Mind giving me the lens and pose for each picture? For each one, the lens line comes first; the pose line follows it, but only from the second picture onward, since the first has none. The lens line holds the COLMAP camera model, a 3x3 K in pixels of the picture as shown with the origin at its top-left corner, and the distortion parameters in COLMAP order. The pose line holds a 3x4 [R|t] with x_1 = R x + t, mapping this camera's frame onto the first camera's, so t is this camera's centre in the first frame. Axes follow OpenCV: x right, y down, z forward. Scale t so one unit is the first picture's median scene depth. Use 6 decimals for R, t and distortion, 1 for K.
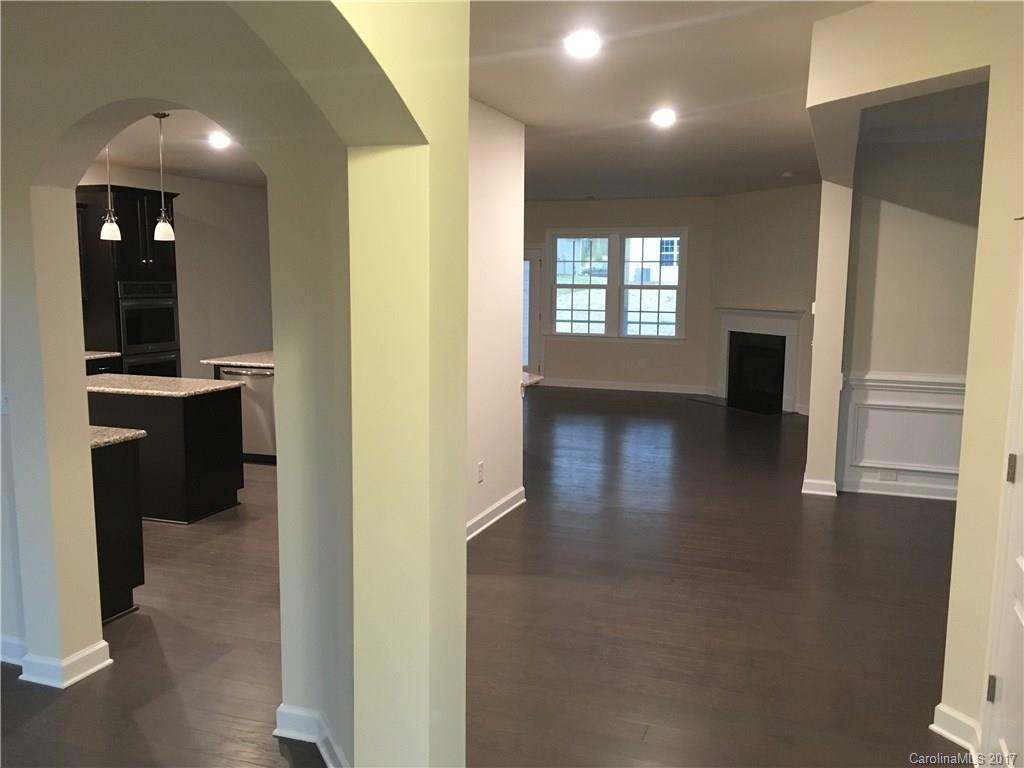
lens RADIAL K [[876.5, 0, 512.0], [0, 876.5, 384.0], [0, 0, 1]] dist [0.099469, -0.167154]
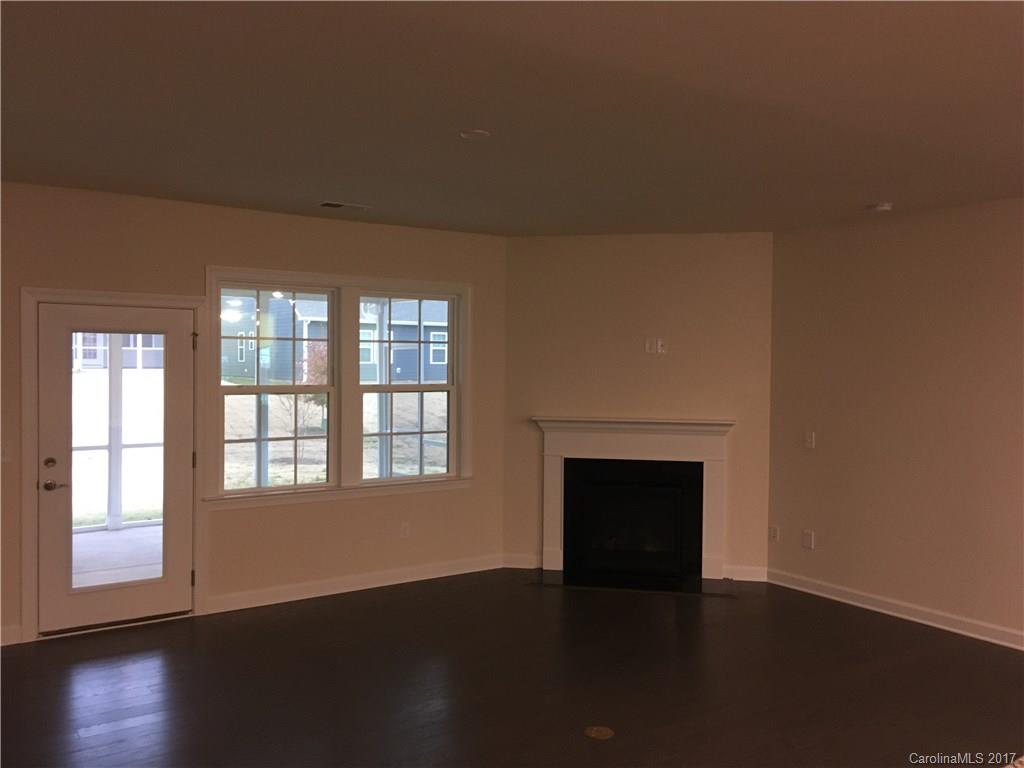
lens RADIAL K [[876.5, 0, 512.0], [0, 876.5, 384.0], [0, 0, 1]] dist [0.099469, -0.167154]
pose [[0.571068, -0.016398, 0.820739, -0.078343], [0.099604, 0.993798, -0.049448, -0.024535], [-0.814838, 0.109987, 0.569160, 0.196654]]
